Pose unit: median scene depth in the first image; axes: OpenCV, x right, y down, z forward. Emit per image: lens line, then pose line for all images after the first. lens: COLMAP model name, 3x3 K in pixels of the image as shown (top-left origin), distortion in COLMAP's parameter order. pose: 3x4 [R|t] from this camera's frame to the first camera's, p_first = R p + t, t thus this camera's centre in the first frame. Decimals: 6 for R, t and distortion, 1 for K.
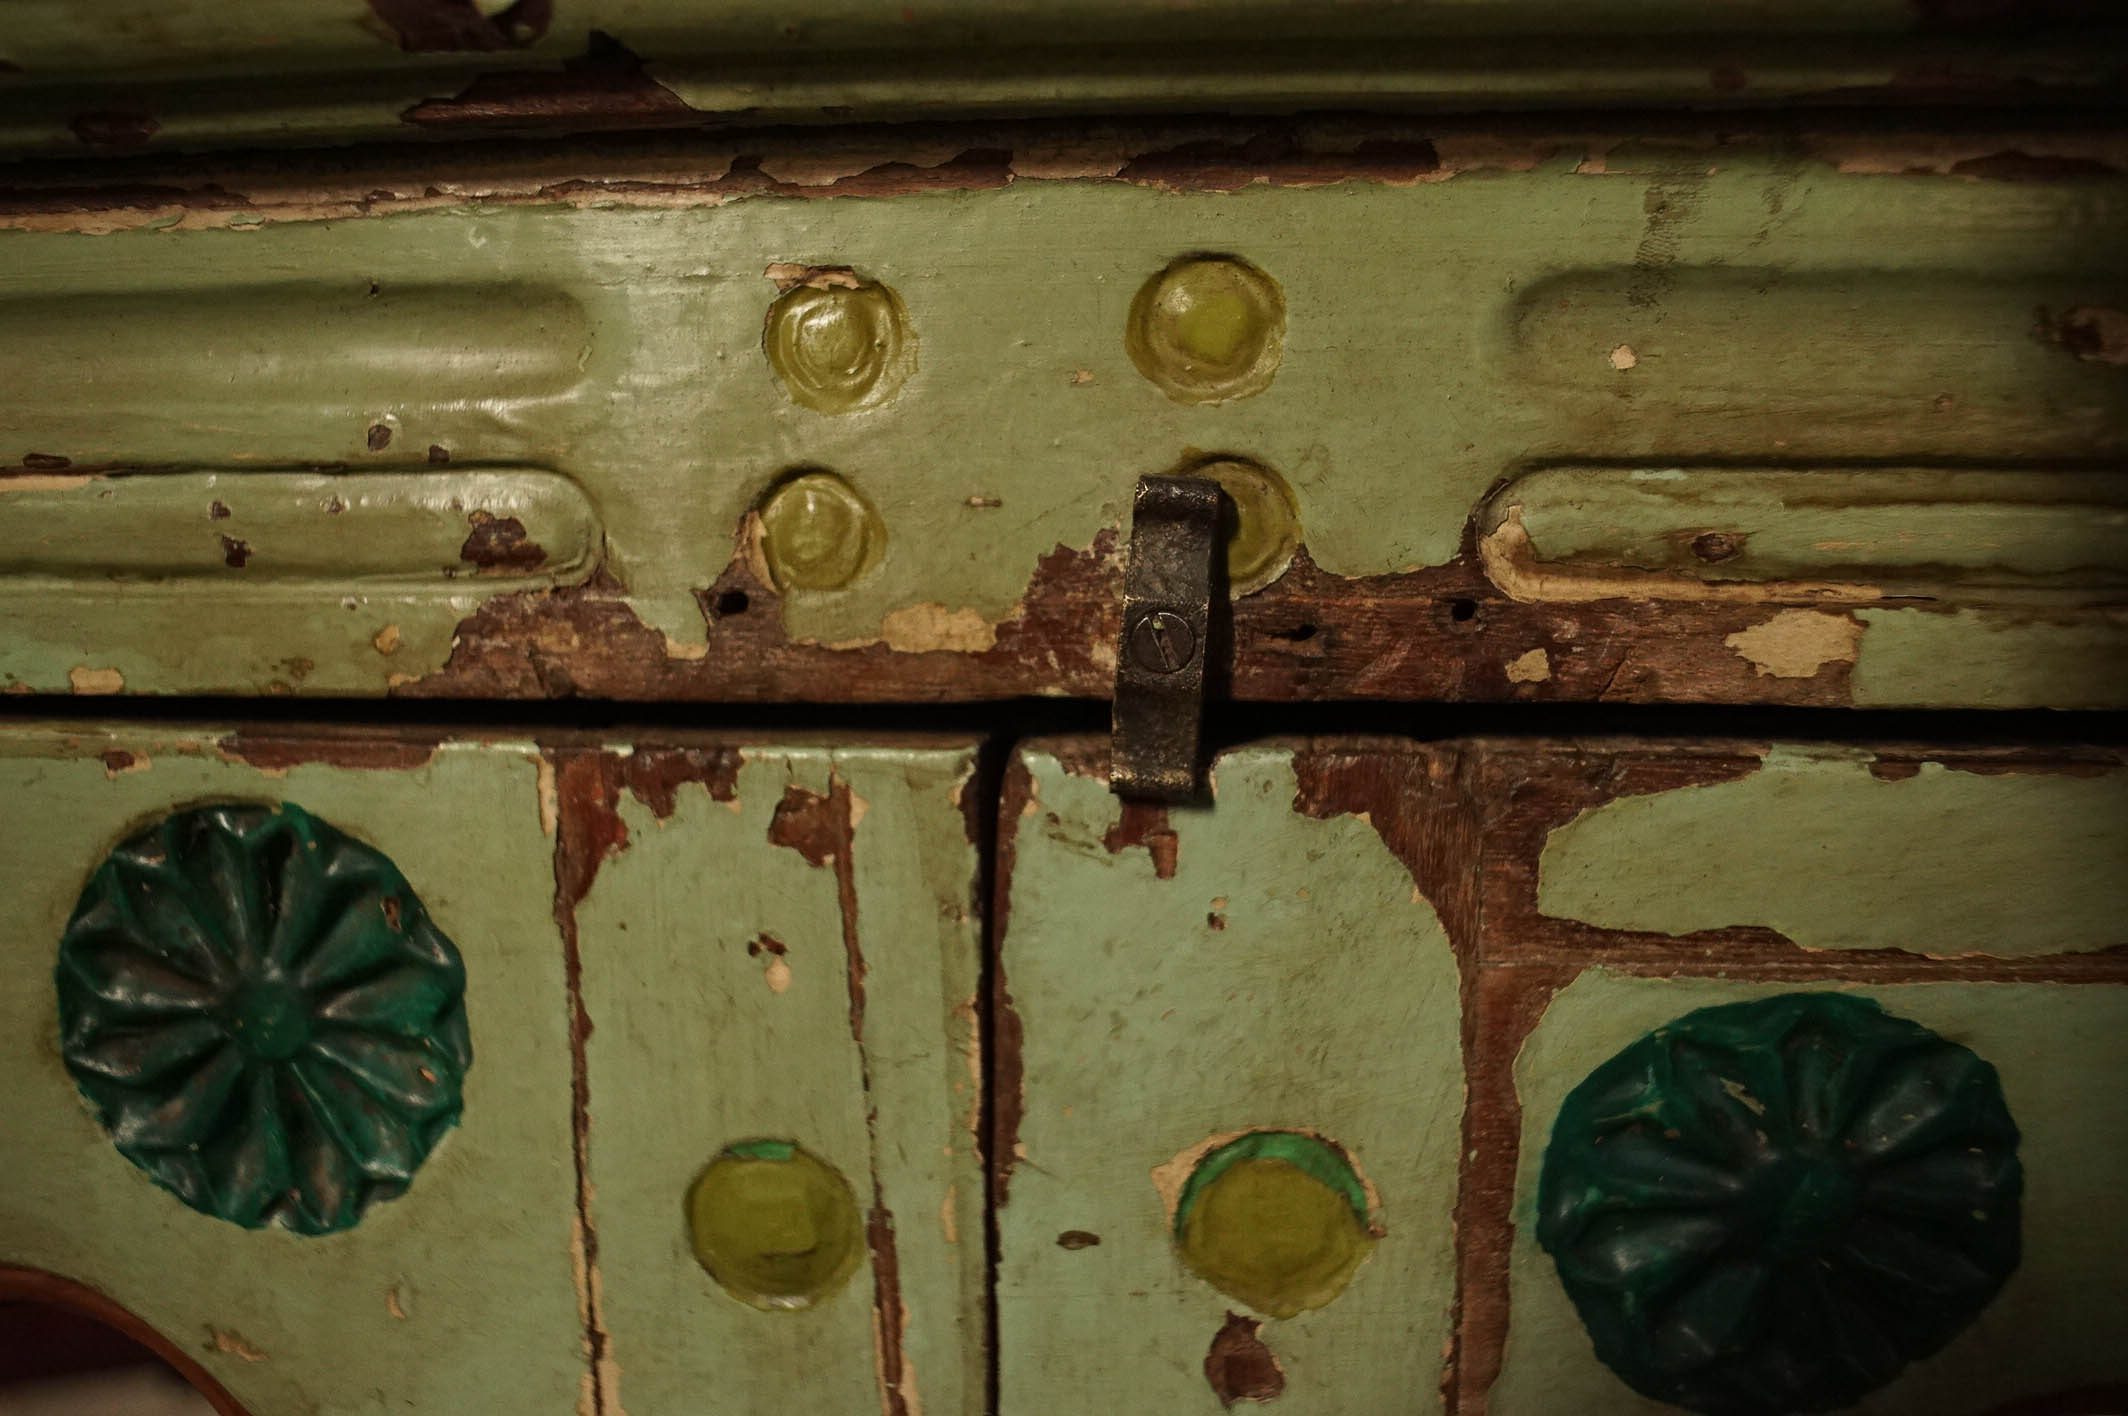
lens RADIAL K [[1781.1, 0, 1071.9], [0, 1781.1, 705.3], [0, 0, 1]] dist [-0.129123, 0.100296]
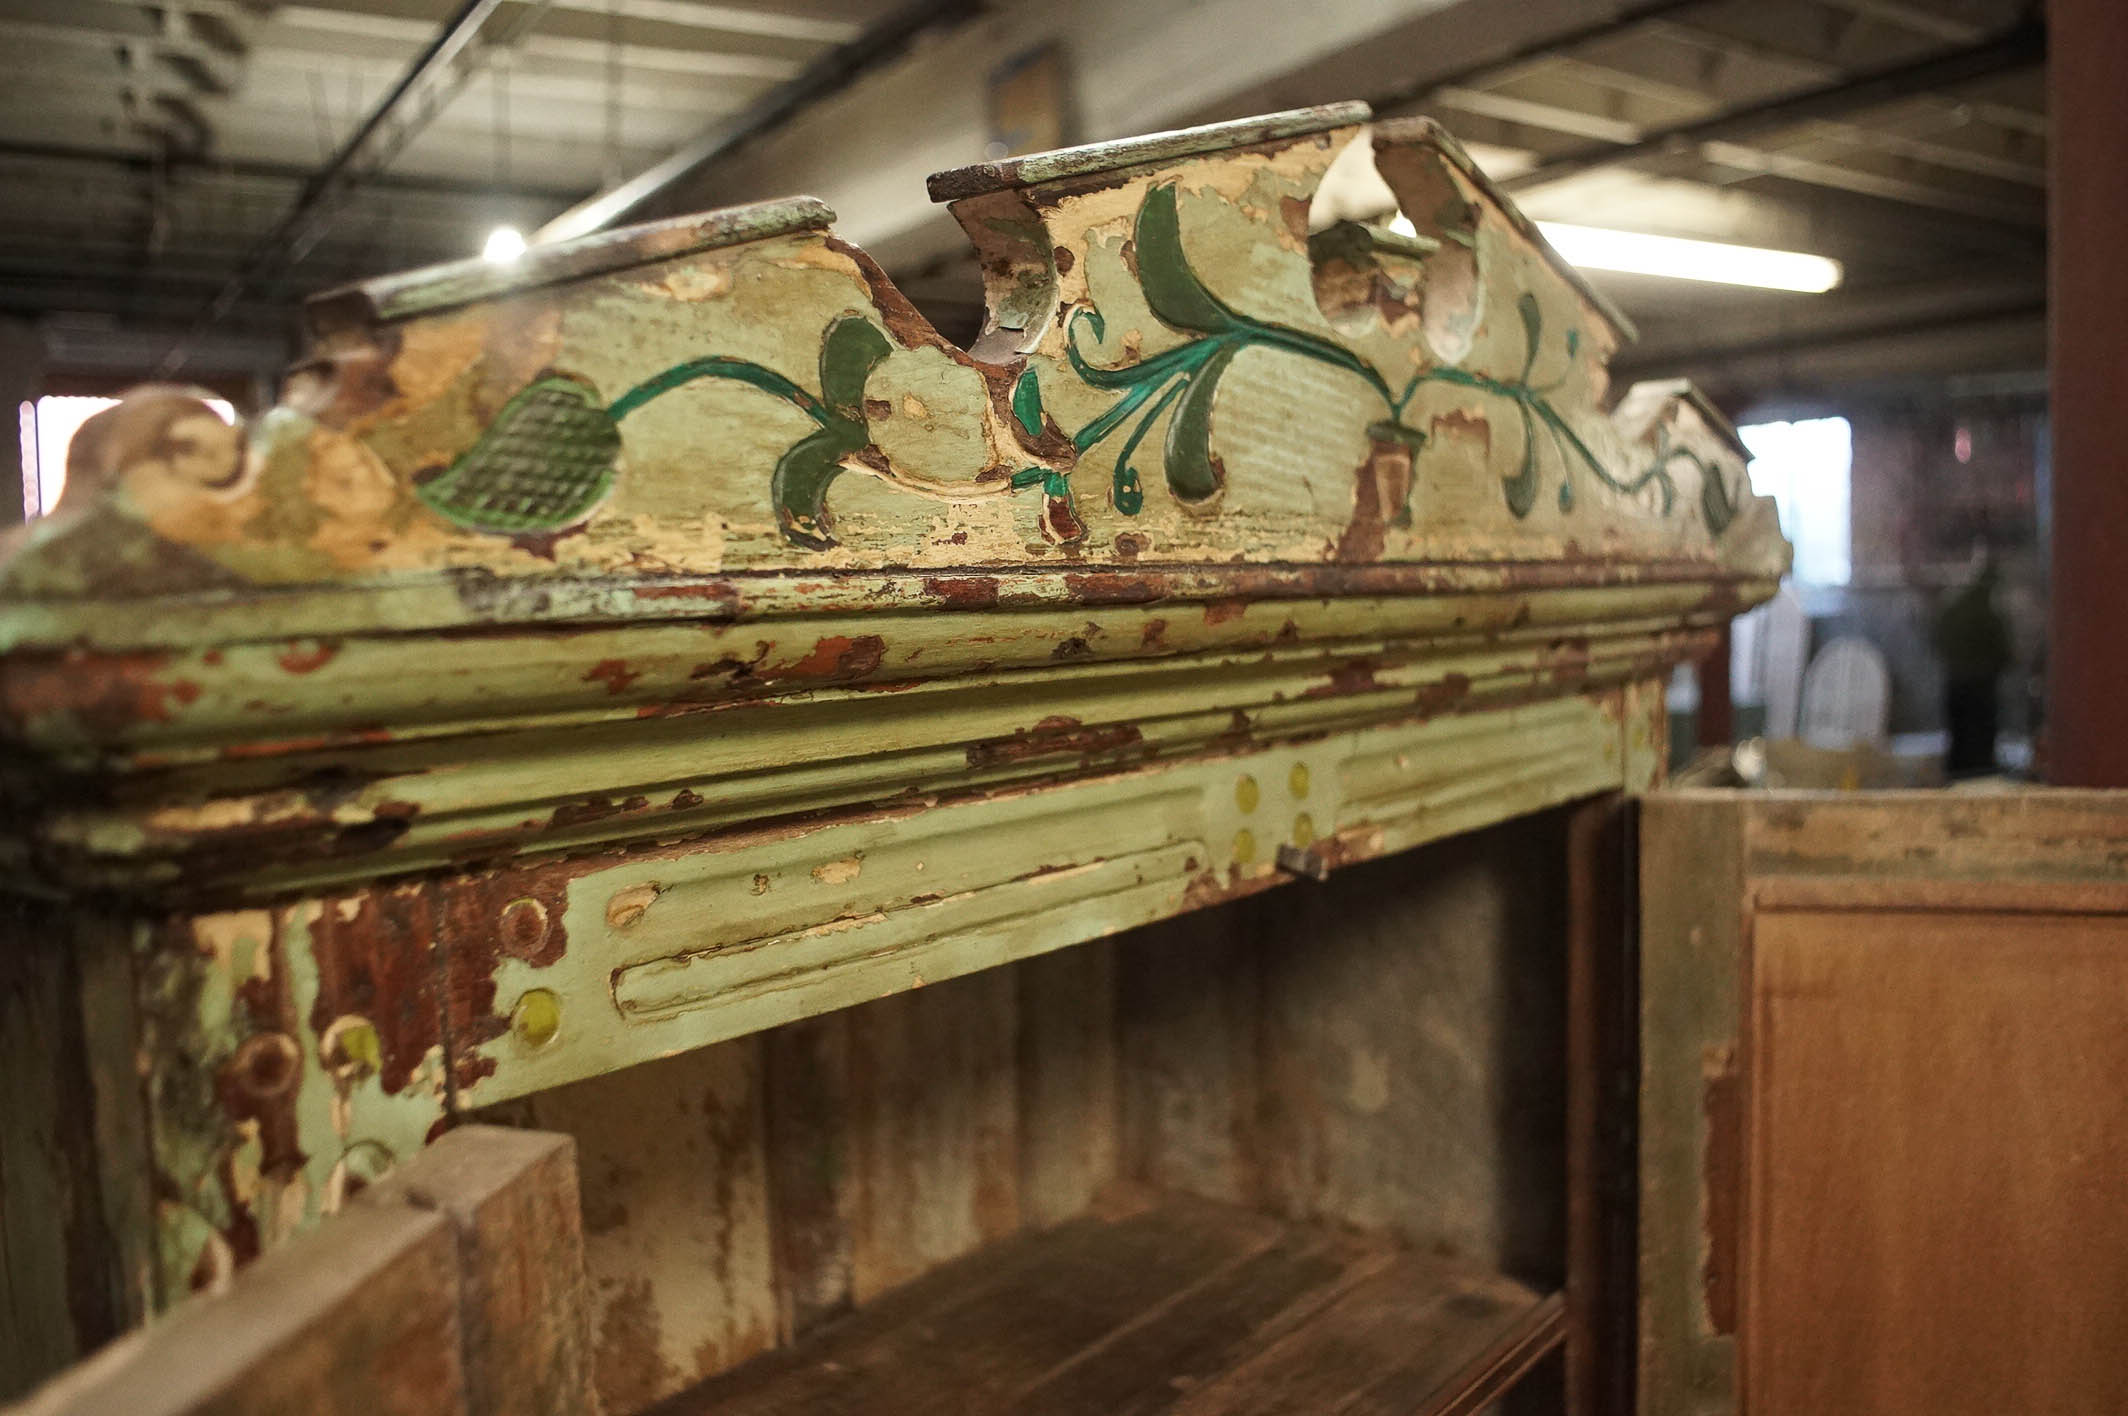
lens RADIAL K [[1781.1, 0, 1084.3], [0, 1781.1, 705.4], [0, 0, 1]] dist [-0.129123, 0.100296]
pose [[0.535241, -0.064416, 0.842240, -3.448524], [0.187441, 0.981287, -0.044067, -0.292822], [-0.823640, 0.181457, 0.537299, -0.748169]]
